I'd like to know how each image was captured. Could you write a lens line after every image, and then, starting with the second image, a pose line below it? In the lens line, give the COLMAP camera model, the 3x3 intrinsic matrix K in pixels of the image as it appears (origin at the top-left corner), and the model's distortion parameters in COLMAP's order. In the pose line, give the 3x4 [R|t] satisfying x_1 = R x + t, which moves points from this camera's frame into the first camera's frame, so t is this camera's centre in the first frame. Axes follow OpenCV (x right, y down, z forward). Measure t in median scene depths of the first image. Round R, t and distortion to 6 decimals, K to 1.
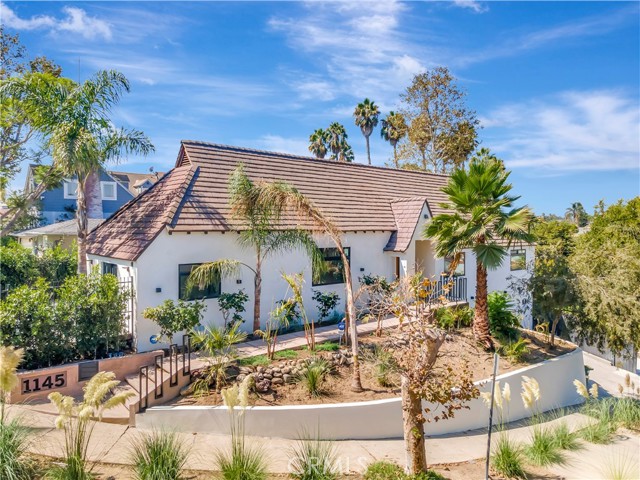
lens RADIAL K [[447.4, 0, 320.3], [0, 447.4, 247.8], [0, 0, 1]] dist [0.005740, 0.067957]
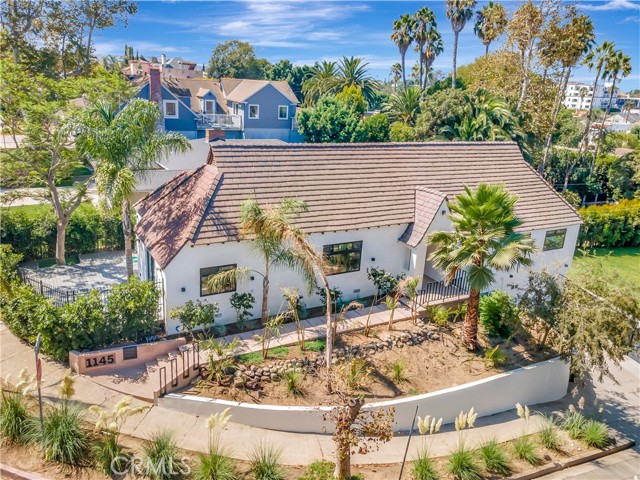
lens RADIAL K [[484.3, 0, 330.1], [0, 484.3, 239.4], [0, 0, 1]] dist [0.030816, 0.003345]
pose [[0.983399, 0.107252, -0.146370, 0.211788], [-0.067864, 0.965475, 0.251499, -0.386757], [0.168290, -0.237391, 0.956726, -0.181933]]
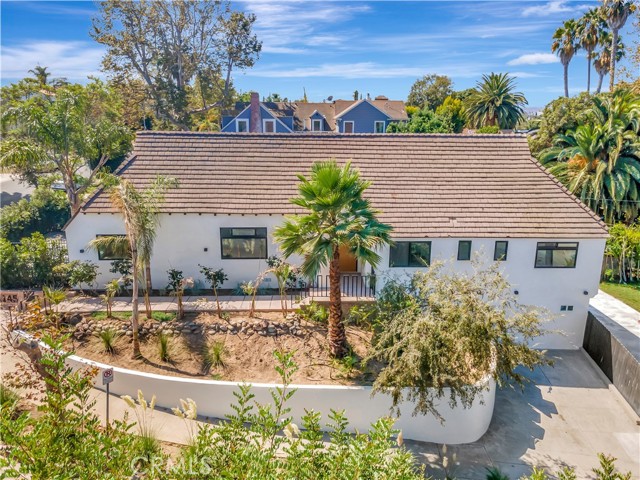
lens RADIAL K [[457.0, 0, 327.0], [0, 457.0, 239.9], [0, 0, 1]] dist [0.034237, 0.002396]
pose [[0.790369, 0.163751, -0.590340, 1.093301], [-0.038167, 0.974905, 0.219324, -0.286313], [0.611441, -0.150816, 0.776785, 0.304292]]
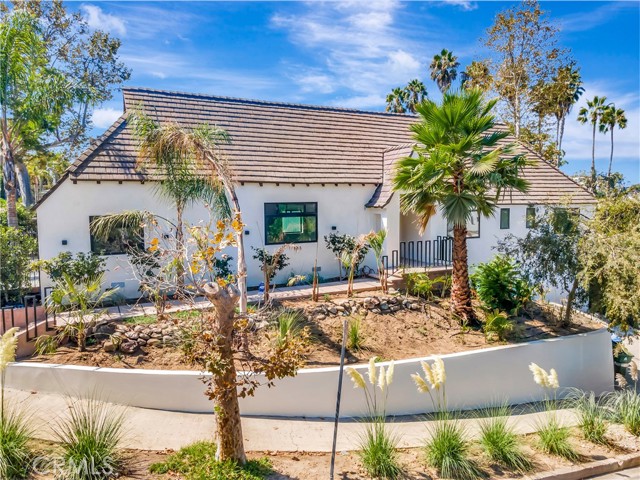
lens RADIAL K [[457.0, 0, 327.0], [0, 457.0, 239.9], [0, 0, 1]] dist [0.034237, 0.002396]
pose [[0.975031, 0.006352, -0.221977, 0.375799], [0.002901, 0.999141, 0.041332, 0.047113], [0.222049, -0.040944, 0.974175, 0.161190]]
